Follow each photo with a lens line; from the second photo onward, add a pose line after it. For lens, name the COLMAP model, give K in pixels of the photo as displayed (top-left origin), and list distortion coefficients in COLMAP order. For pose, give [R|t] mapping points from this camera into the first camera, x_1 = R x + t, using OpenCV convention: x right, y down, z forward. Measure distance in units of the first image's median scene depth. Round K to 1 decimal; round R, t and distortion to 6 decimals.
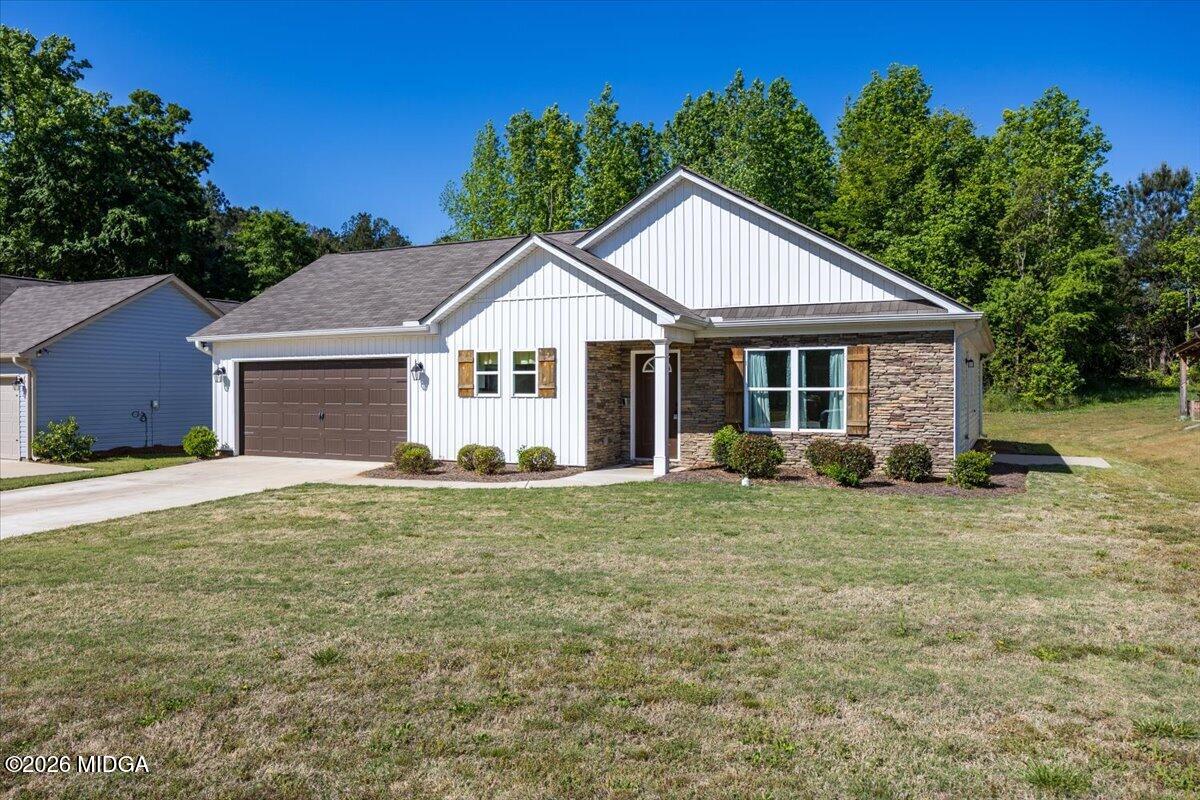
lens RADIAL K [[410.4, 0, 600.0], [0, 410.4, 400.0], [0, 0, 1]] dist [-0.000690, -0.000038]
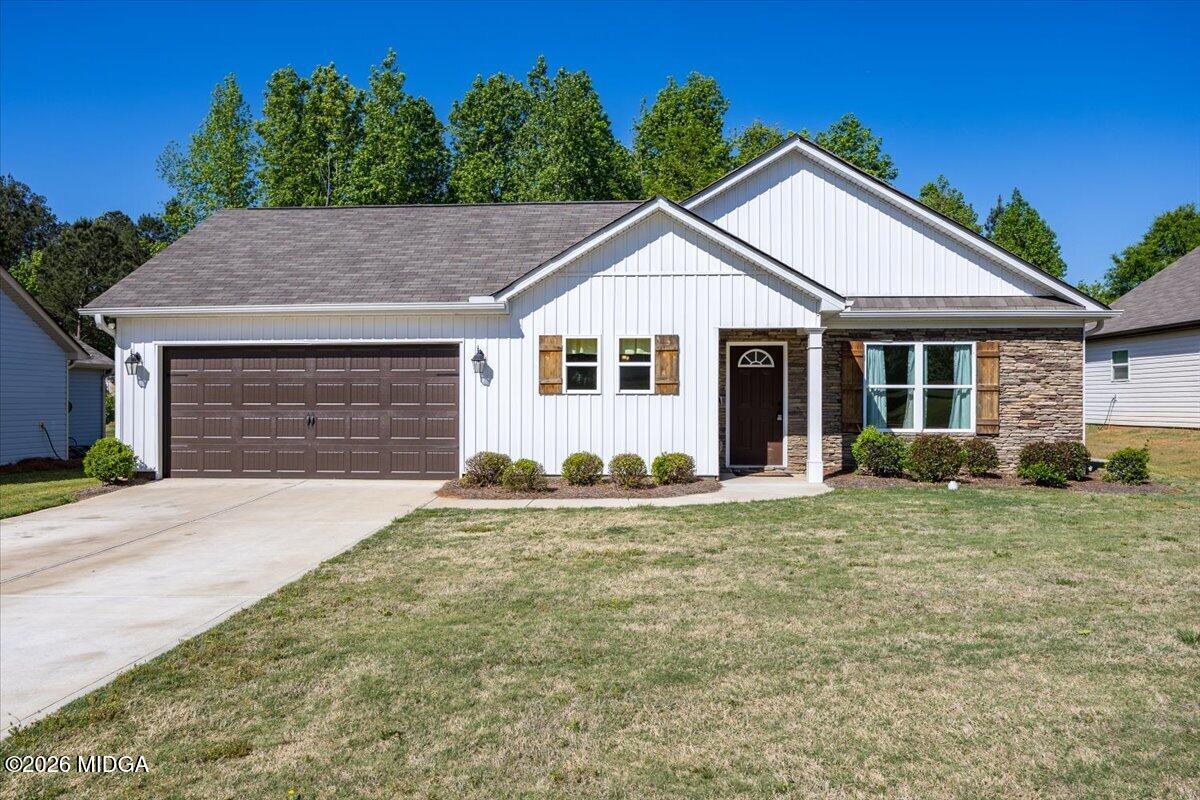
lens RADIAL K [[467.7, 0, 600.0], [0, 467.7, 400.0], [0, 0, 1]] dist [-0.006184, -0.000282]
pose [[0.981442, 0.000689, 0.191759, -0.430363], [0.001055, 0.999959, -0.008992, 0.012654], [-0.191758, 0.009028, 0.981401, 0.097287]]
